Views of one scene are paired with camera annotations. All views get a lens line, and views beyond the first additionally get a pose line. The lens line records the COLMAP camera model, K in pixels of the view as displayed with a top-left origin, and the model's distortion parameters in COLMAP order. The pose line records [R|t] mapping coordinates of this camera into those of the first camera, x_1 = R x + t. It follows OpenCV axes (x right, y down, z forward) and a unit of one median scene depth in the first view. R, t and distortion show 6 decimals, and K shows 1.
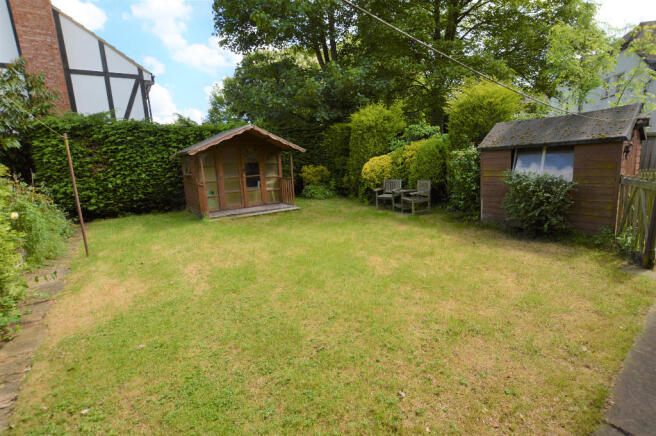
lens RADIAL K [[296.6, 0, 331.3], [0, 296.6, 220.0], [0, 0, 1]] dist [-0.026257, 0.000679]
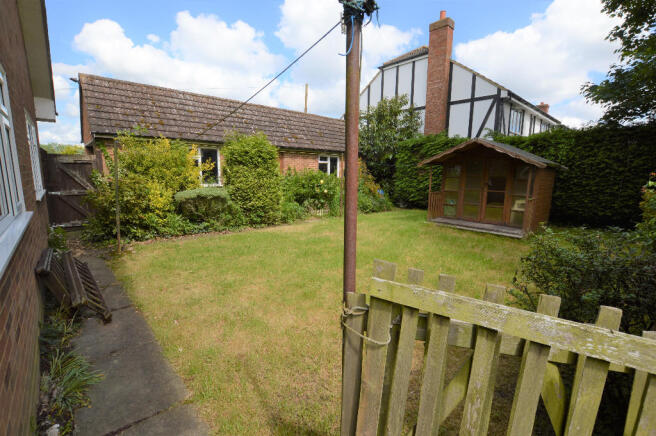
lens RADIAL K [[296.6, 0, 331.3], [0, 296.6, 220.0], [0, 0, 1]] dist [-0.026257, 0.000679]
pose [[0.126547, 0.204900, -0.970568, 0.503726], [-0.223871, 0.959090, 0.173287, -0.092528], [0.966368, 0.195353, 0.167241, 0.314392]]
